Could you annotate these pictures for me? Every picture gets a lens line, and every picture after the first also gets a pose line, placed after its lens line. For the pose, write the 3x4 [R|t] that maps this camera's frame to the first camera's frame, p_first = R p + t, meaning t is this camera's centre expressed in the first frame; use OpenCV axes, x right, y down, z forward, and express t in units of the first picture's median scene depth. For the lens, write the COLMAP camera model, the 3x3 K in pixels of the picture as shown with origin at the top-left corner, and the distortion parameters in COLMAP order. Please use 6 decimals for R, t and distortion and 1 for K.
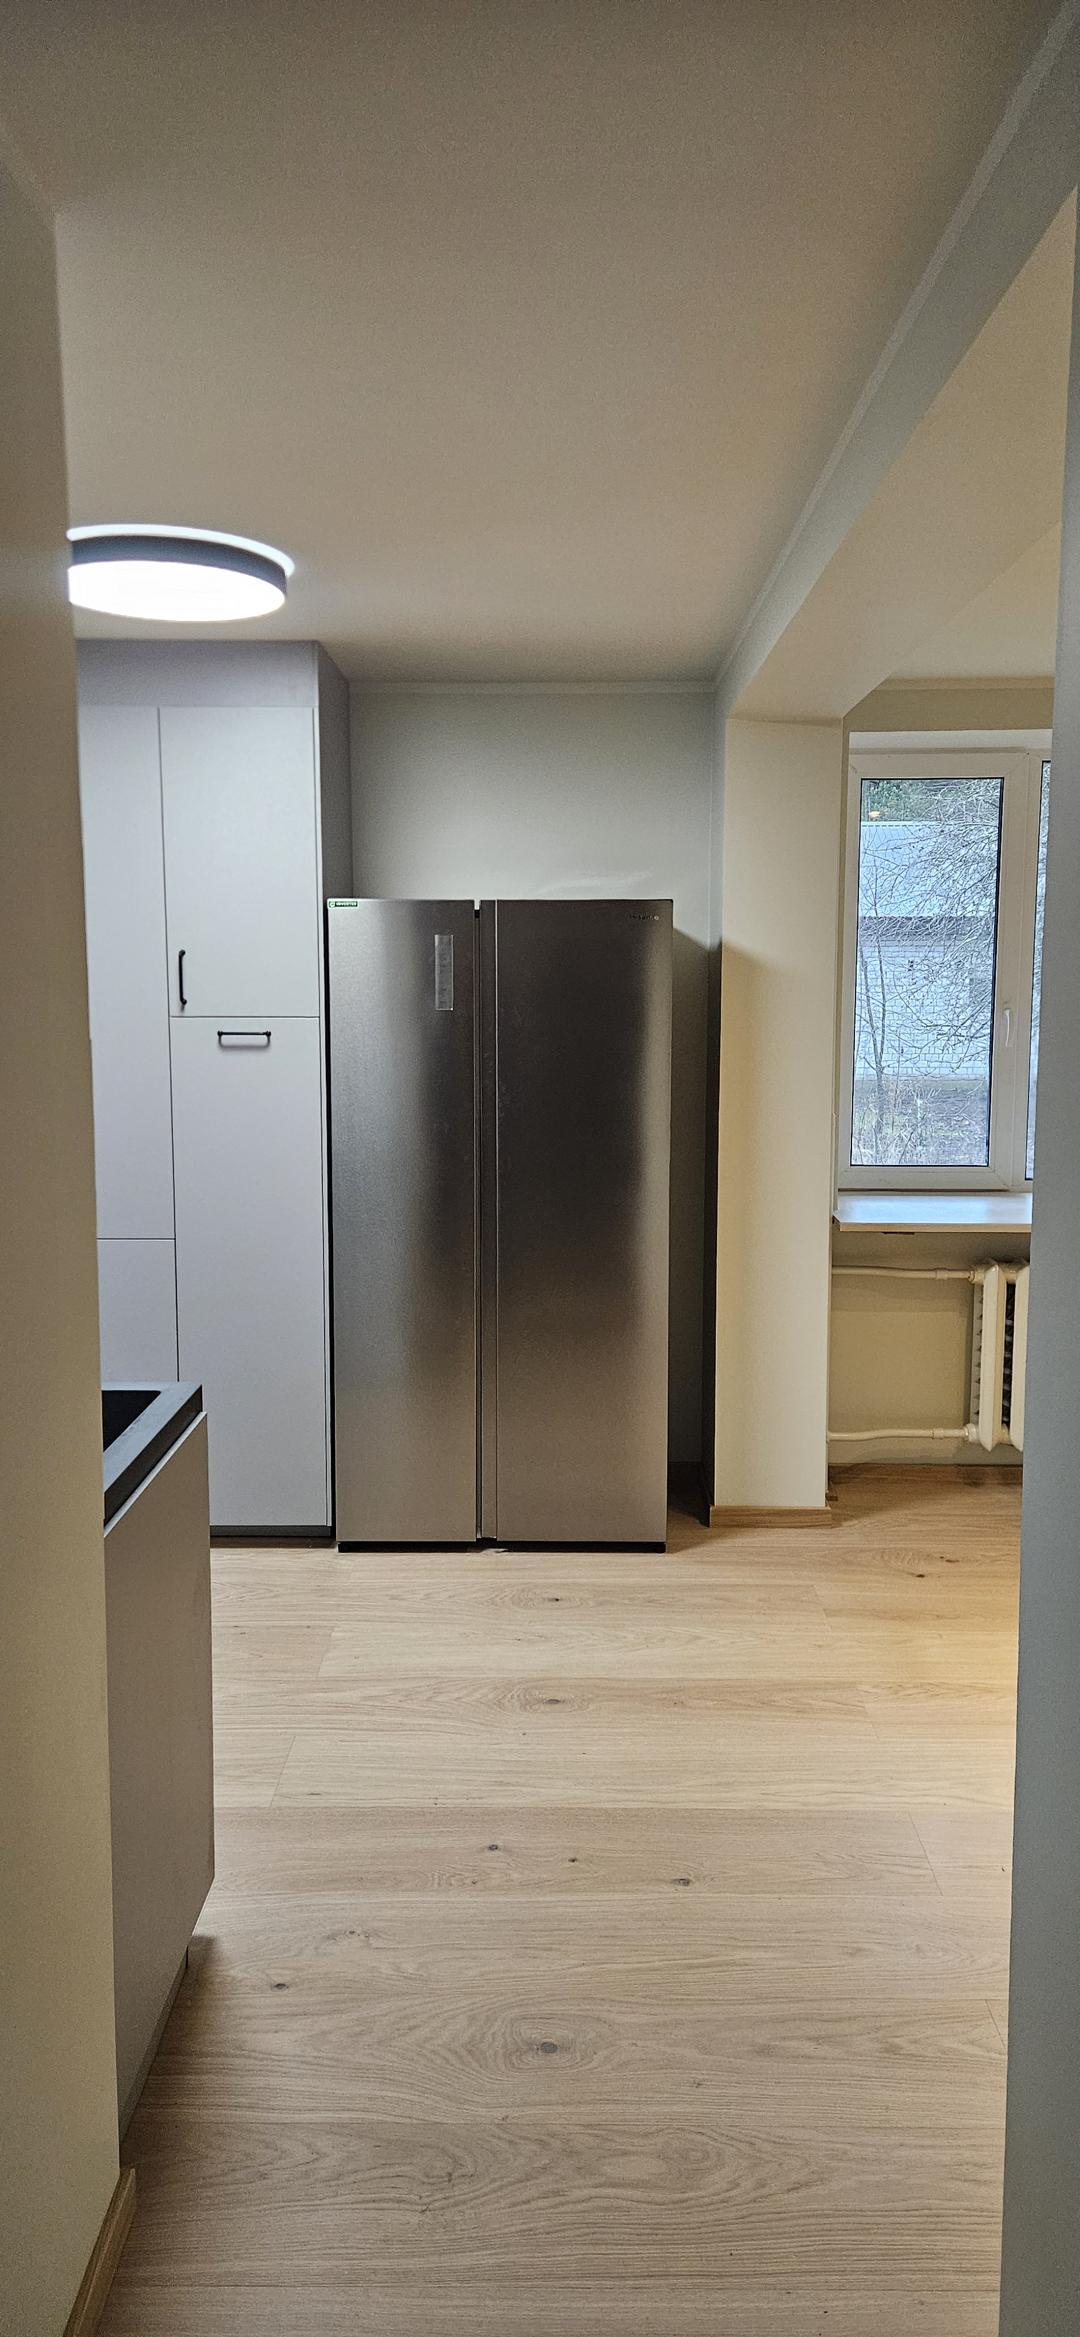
lens RADIAL K [[1560.5, 0, 556.1], [0, 1560.5, 1156.5], [0, 0, 1]] dist [0.056467, -0.028524]
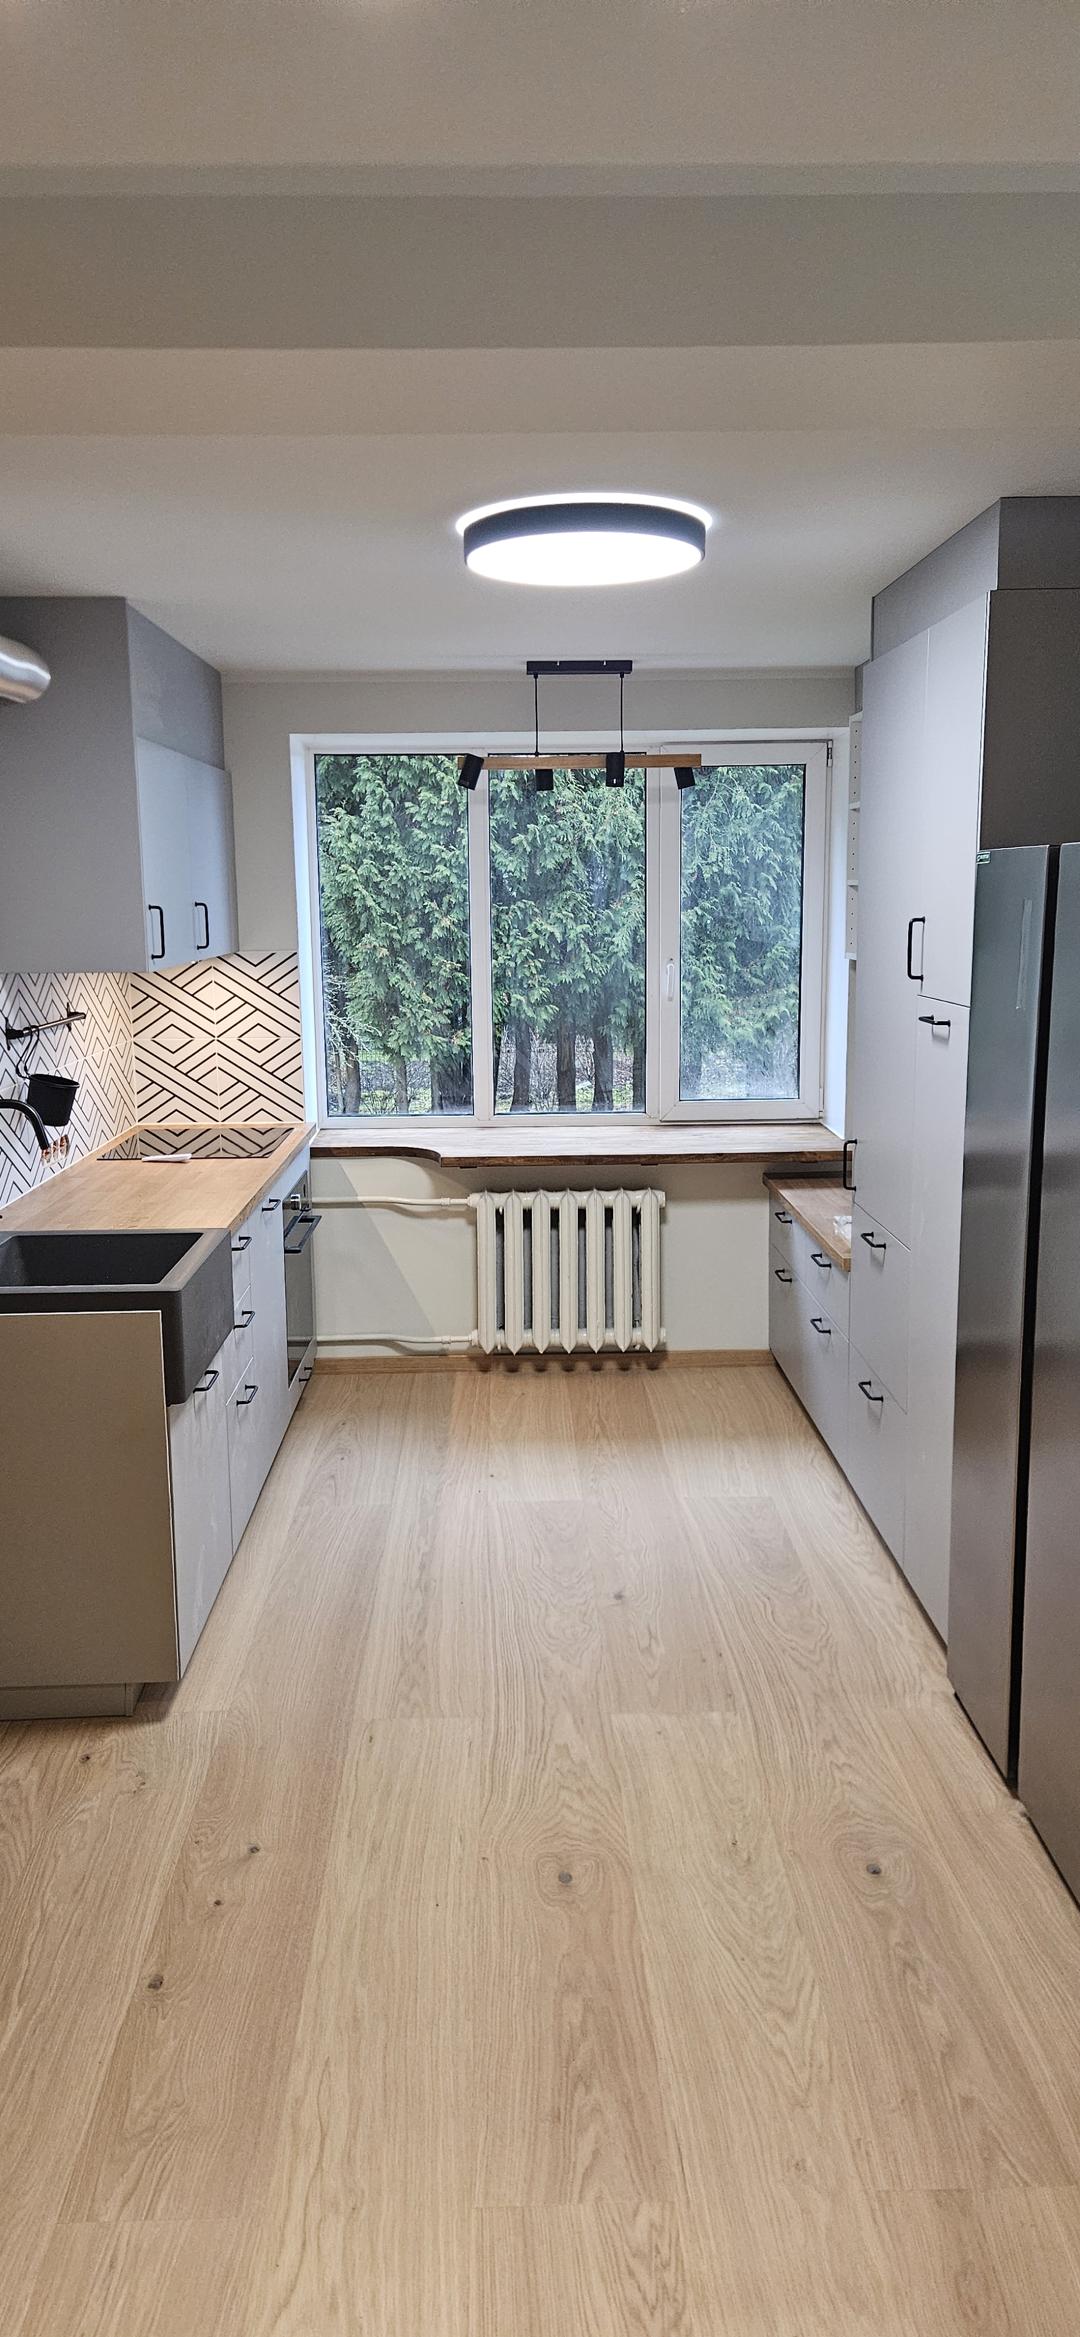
lens RADIAL K [[1560.5, 0, 534.3], [0, 1560.5, 1160.3], [0, 0, 1]] dist [0.056467, -0.028524]
pose [[0.030077, 0.168298, -0.985277, 0.725980], [-0.115778, 0.979675, 0.163807, -0.138612], [0.992820, 0.109146, 0.048950, 0.906801]]
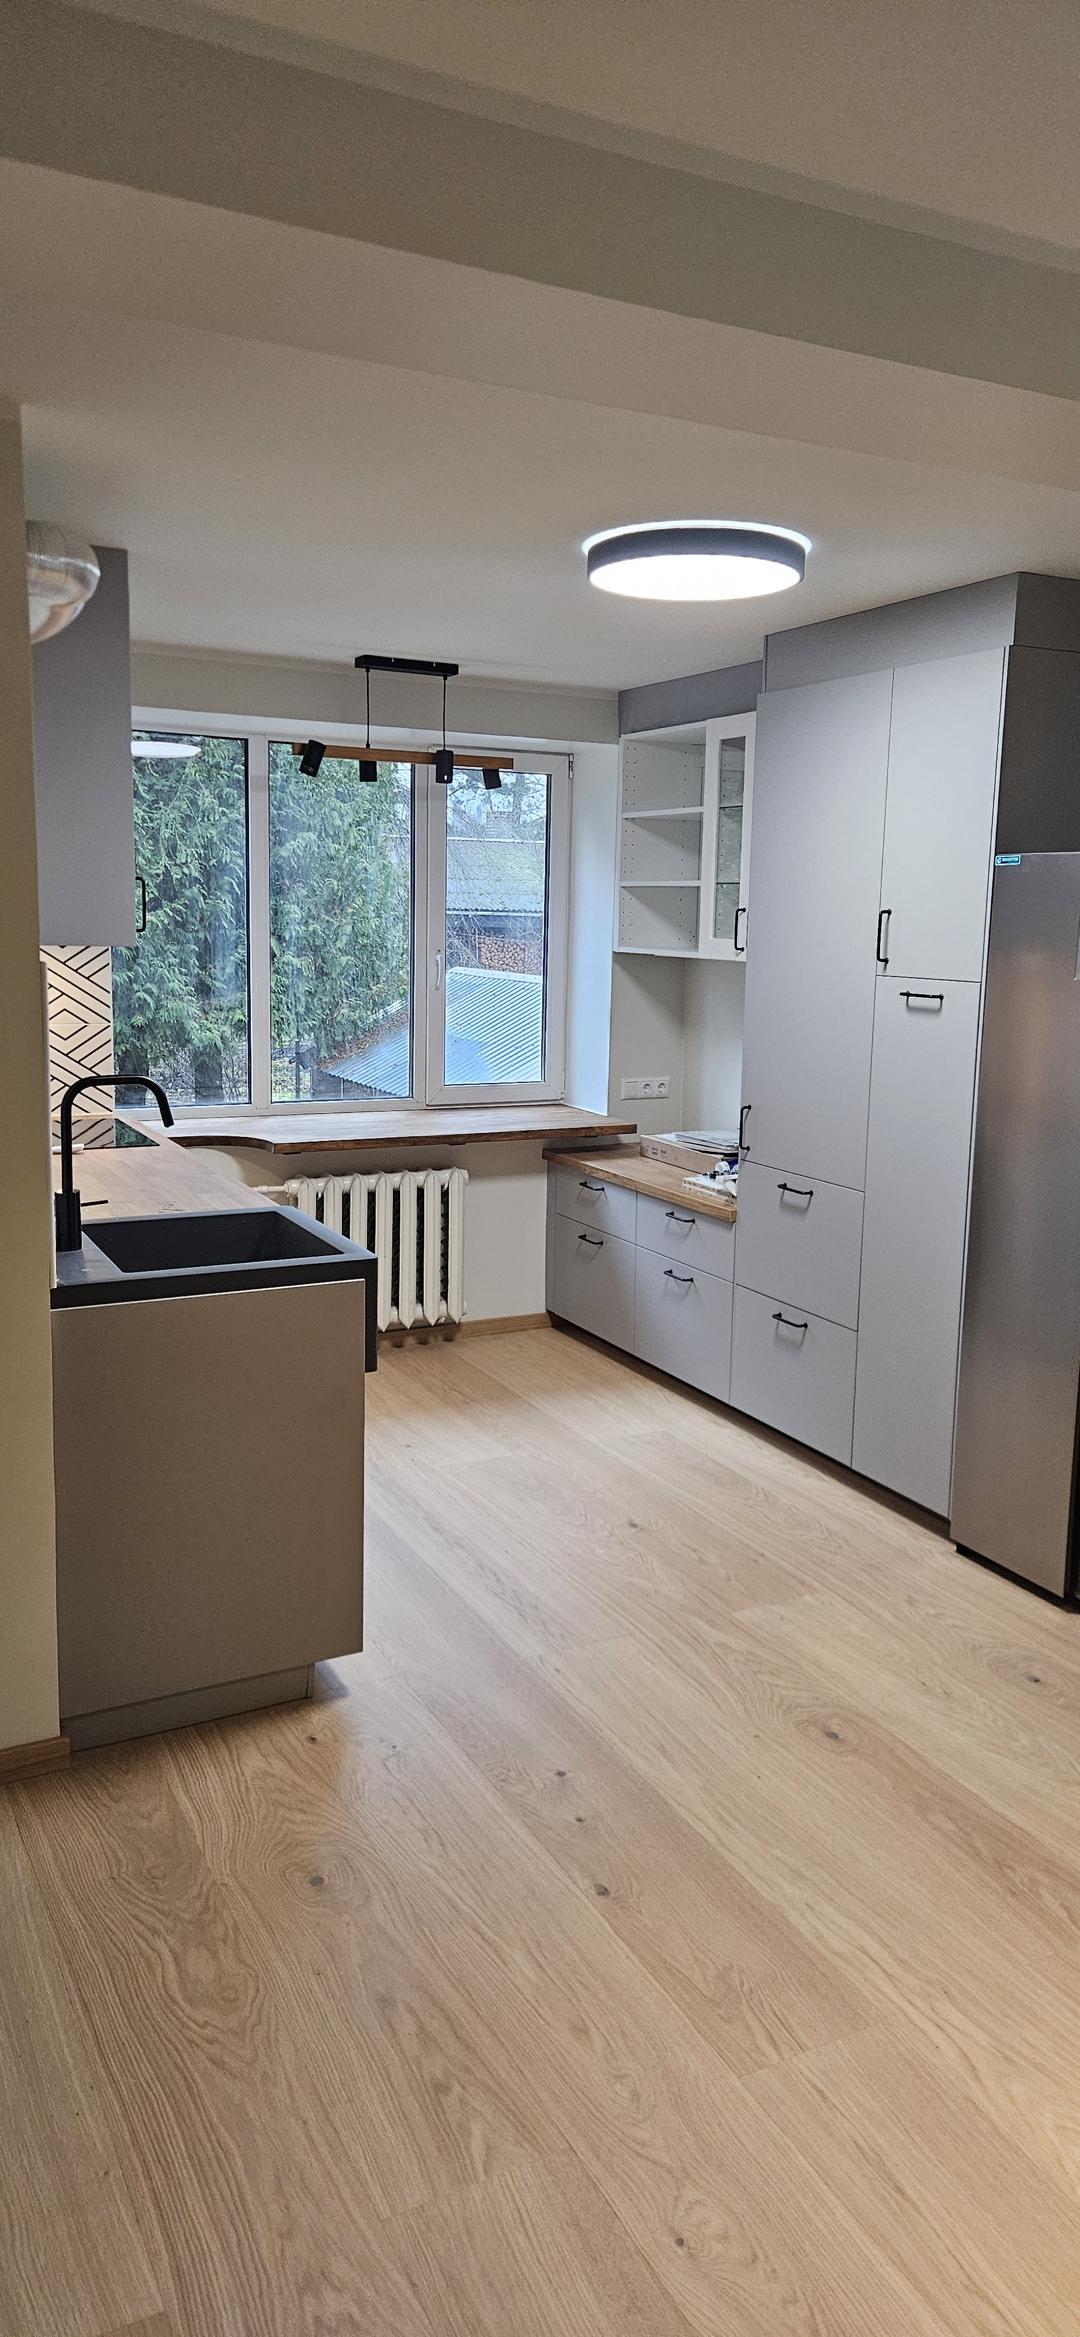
lens RADIAL K [[1560.5, 0, 544.3], [0, 1560.5, 1156.8], [0, 0, 1]] dist [0.056467, -0.028524]
pose [[0.466258, 0.148143, -0.872157, 0.668797], [-0.132884, 0.986422, 0.096512, -0.049920], [0.874612, 0.070896, 0.479613, 0.392564]]
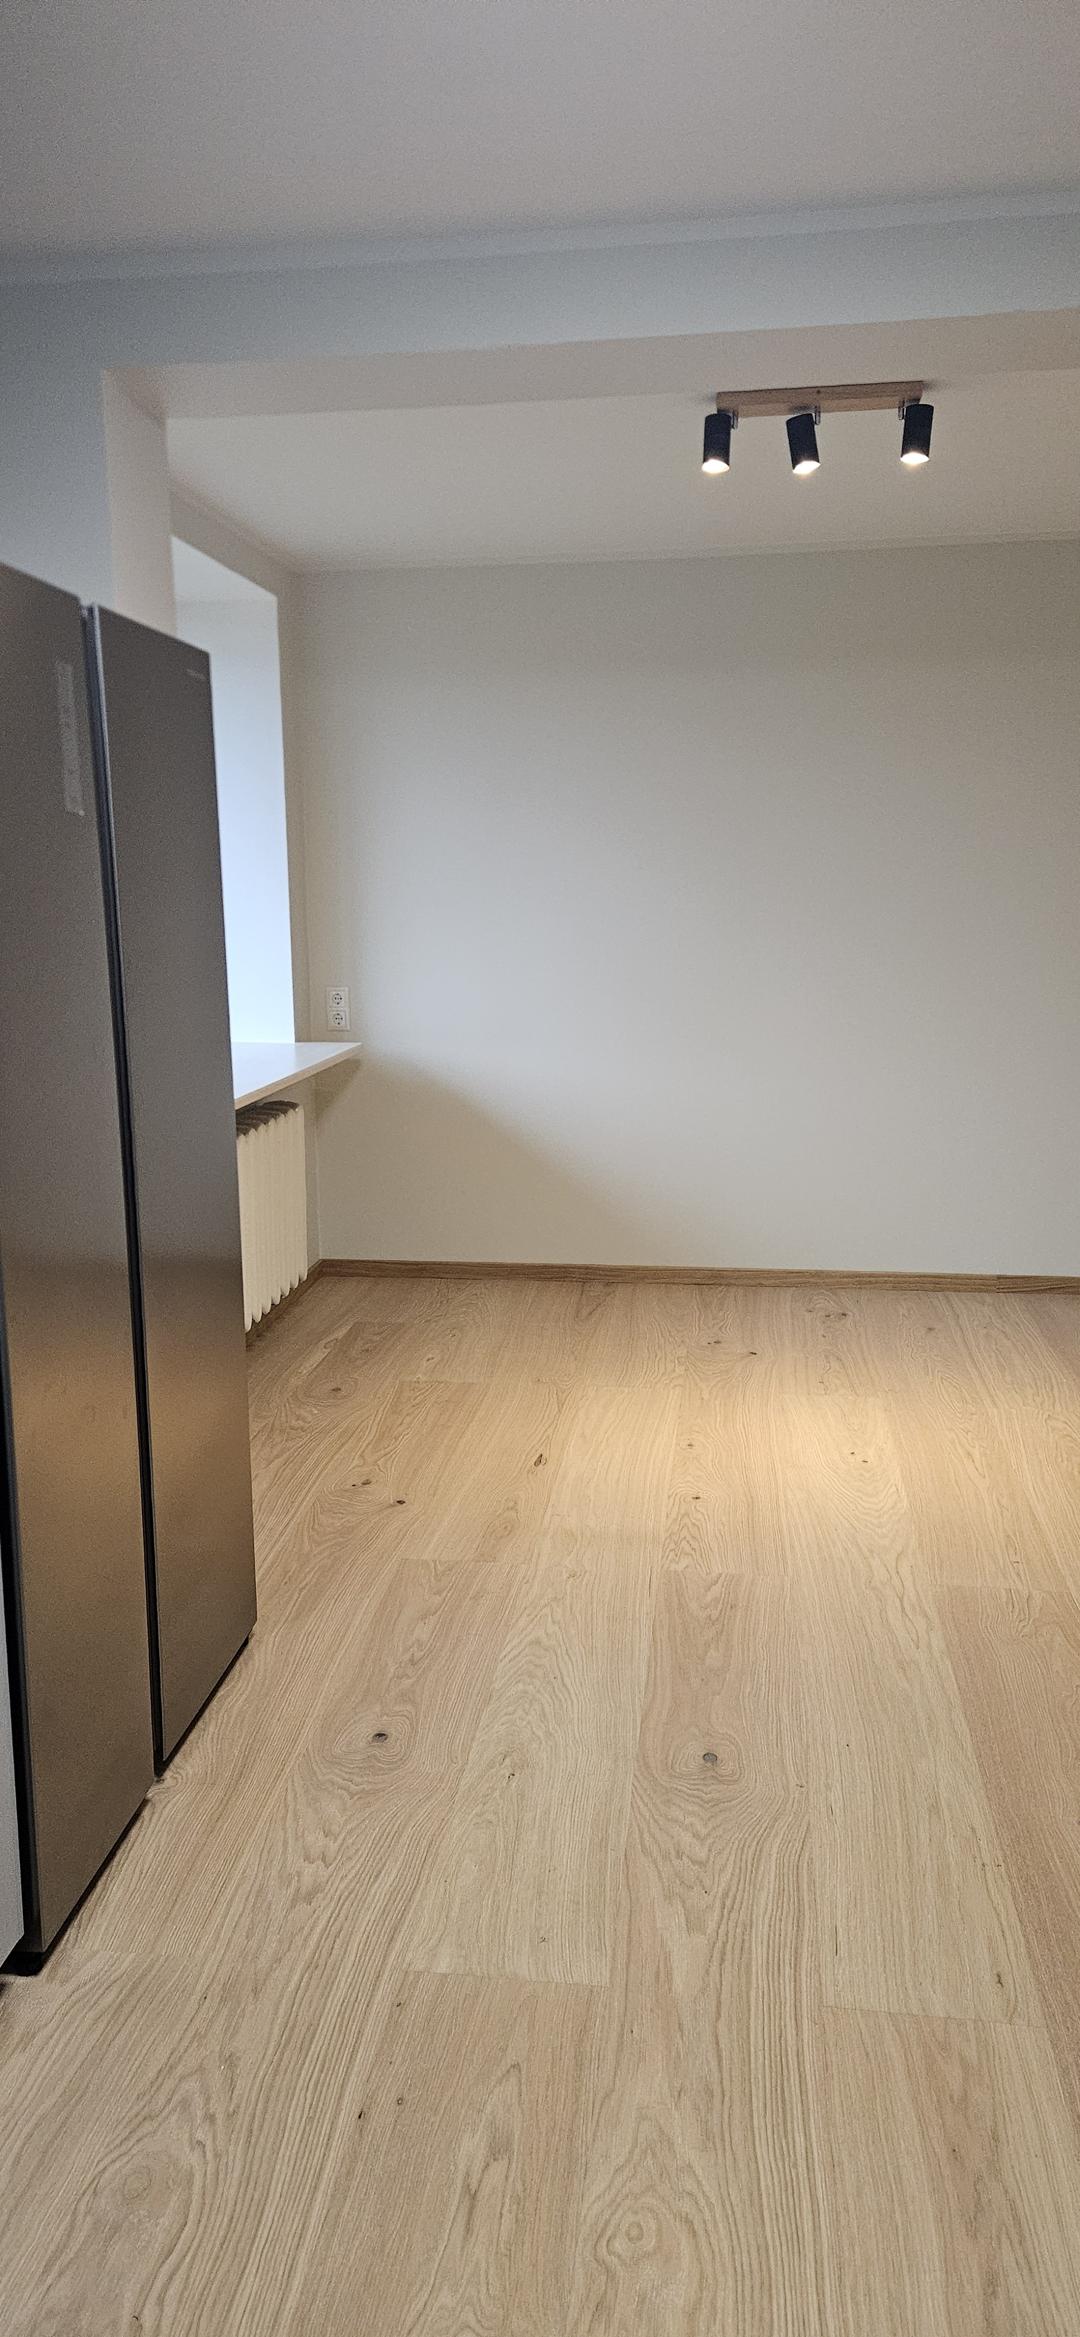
lens RADIAL K [[1560.5, 0, 544.5], [0, 1560.5, 1163.7], [0, 0, 1]] dist [0.056467, -0.028524]
pose [[0.116814, -0.184240, 0.975915, -0.676778], [0.134470, 0.976528, 0.168260, -0.057404], [-0.984008, 0.111576, 0.138847, 0.944481]]
